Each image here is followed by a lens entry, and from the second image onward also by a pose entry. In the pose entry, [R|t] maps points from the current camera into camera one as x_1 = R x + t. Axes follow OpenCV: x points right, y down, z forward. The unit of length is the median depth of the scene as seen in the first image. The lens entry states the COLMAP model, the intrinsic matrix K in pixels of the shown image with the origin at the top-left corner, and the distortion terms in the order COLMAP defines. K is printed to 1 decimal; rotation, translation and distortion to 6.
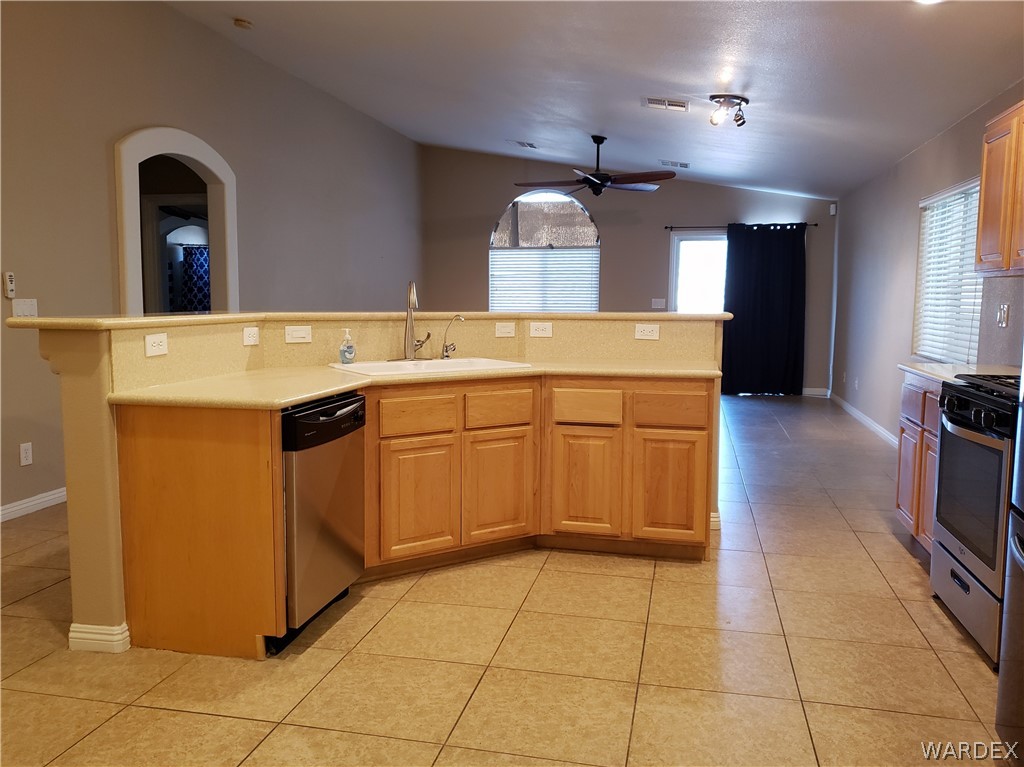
lens RADIAL K [[812.2, 0, 510.4], [0, 812.2, 379.8], [0, 0, 1]] dist [0.043725, -0.044275]
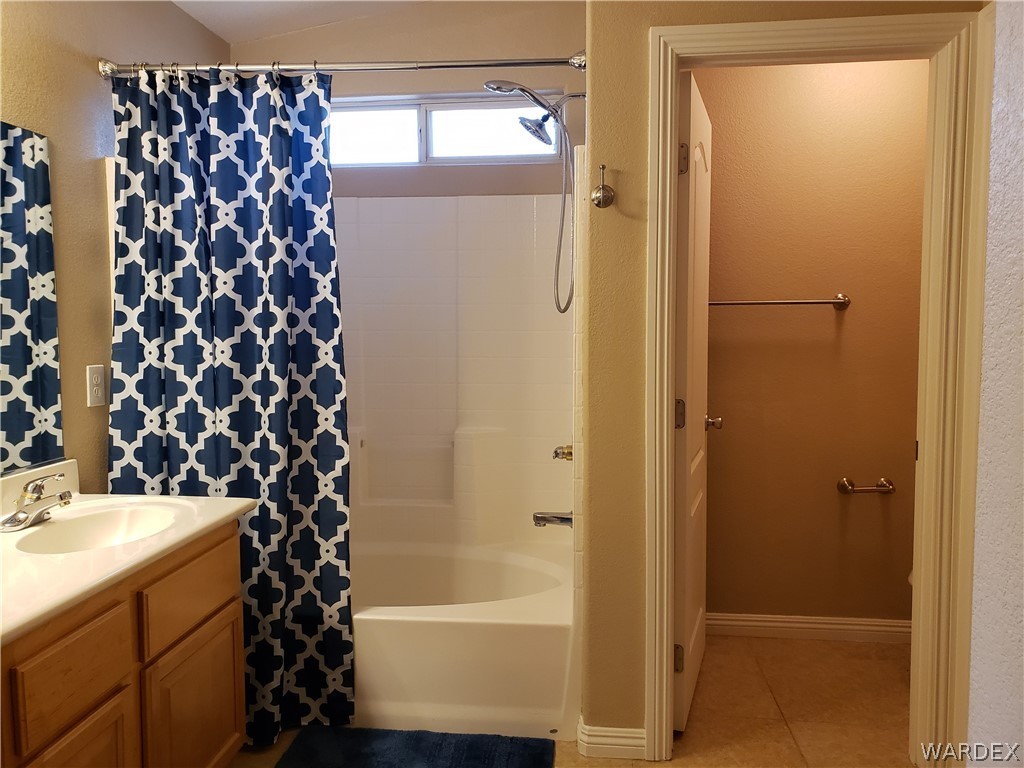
lens RADIAL K [[812.2, 0, 518.5], [0, 812.2, 377.0], [0, 0, 1]] dist [0.043725, -0.044275]
pose [[0.993659, -0.018238, 0.110944, -0.335251], [0.021089, 0.999475, -0.024578, -0.091957], [-0.110438, 0.026762, 0.993523, 0.818023]]
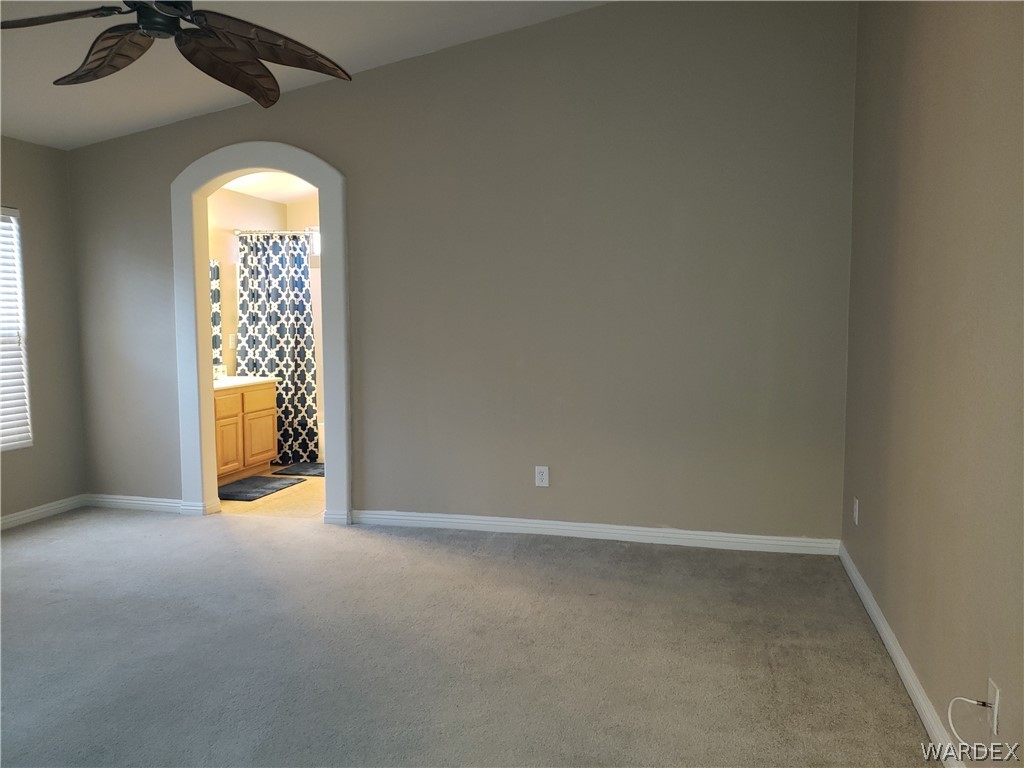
lens RADIAL K [[812.2, 0, 526.9], [0, 812.2, 376.9], [0, 0, 1]] dist [0.043725, -0.044275]
pose [[0.999777, -0.006323, -0.020144, -0.209250], [0.005983, 0.999839, -0.016928, -0.063774], [0.020248, 0.016804, 0.999654, 0.489860]]
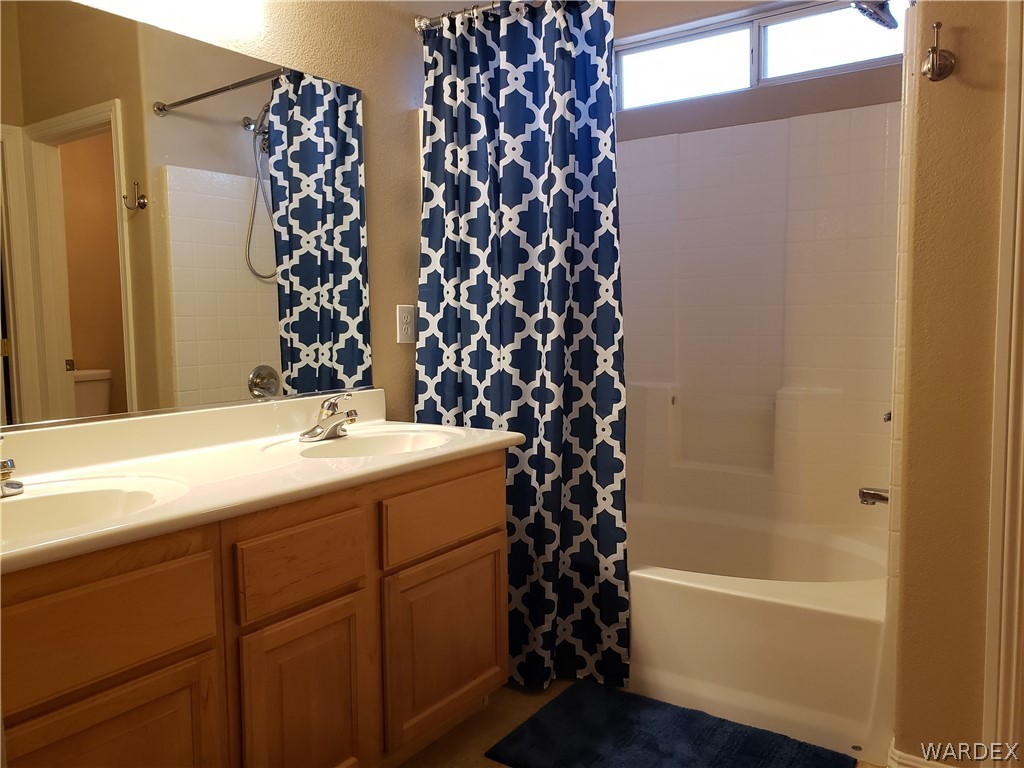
lens RADIAL K [[812.2, 0, 511.2], [0, 812.2, 384.1], [0, 0, 1]] dist [0.043725, -0.044275]
pose [[0.925863, 0.012469, -0.377654, -0.311836], [-0.016109, 0.999849, -0.006480, -0.081459], [0.377517, 0.012083, 0.925924, 0.838166]]
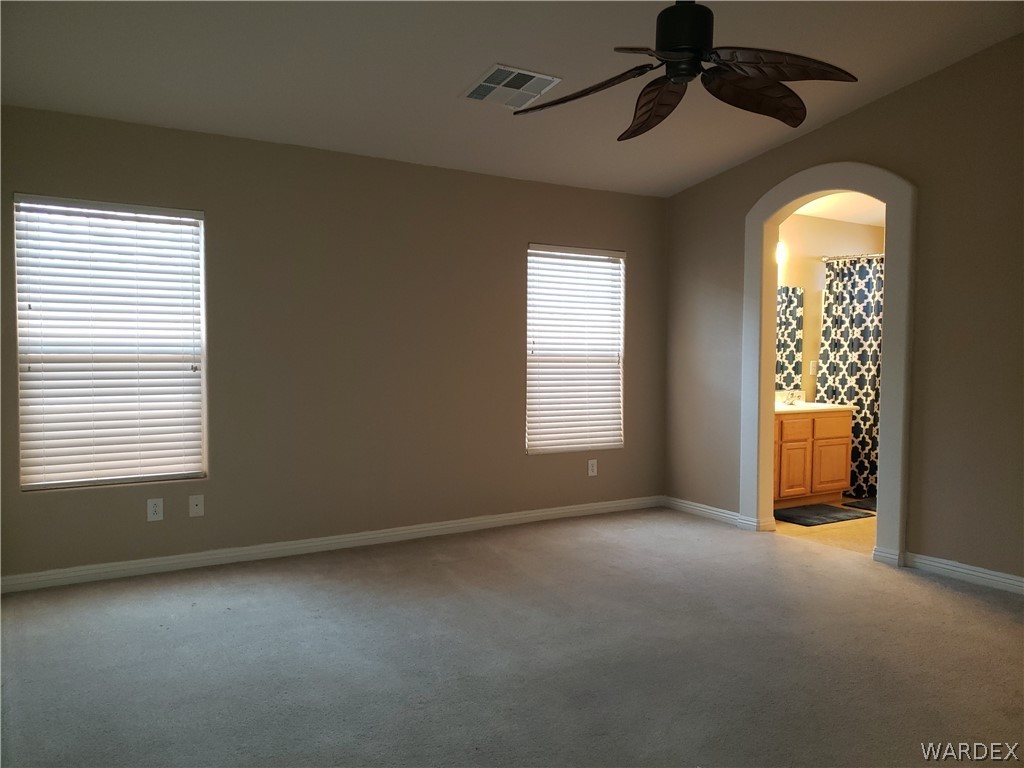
lens RADIAL K [[812.2, 0, 508.7], [0, 812.2, 394.0], [0, 0, 1]] dist [0.043725, -0.044275]
pose [[0.704092, 0.036878, -0.709151, -0.173419], [-0.067447, 0.997609, -0.015088, -0.058726], [0.706899, 0.058454, 0.704895, 0.500839]]
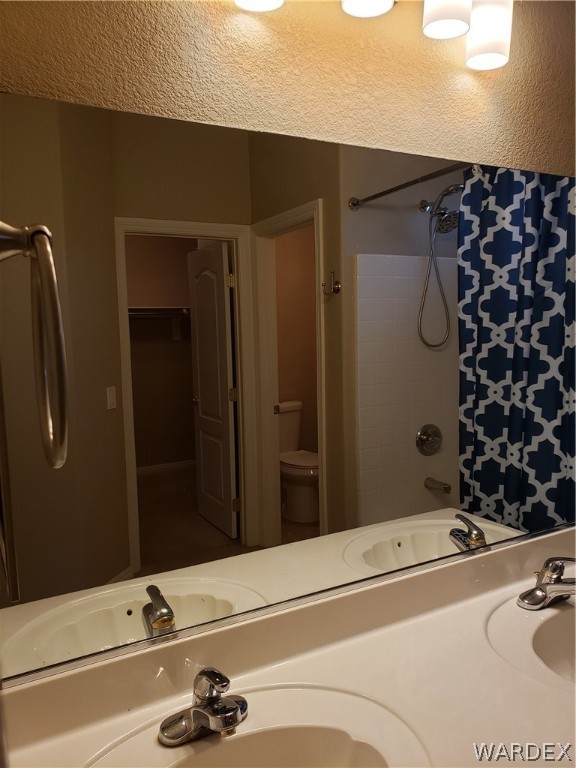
lens RADIAL K [[609.2, 0, 291.4], [0, 609.2, 376.7], [0, 0, 1]] dist [0.043725, -0.044275]
pose [[0.663925, 0.048793, -0.746206, -0.359429], [-0.049723, 0.998541, 0.021053, -0.108807], [0.746144, 0.023126, 0.665382, 0.871775]]
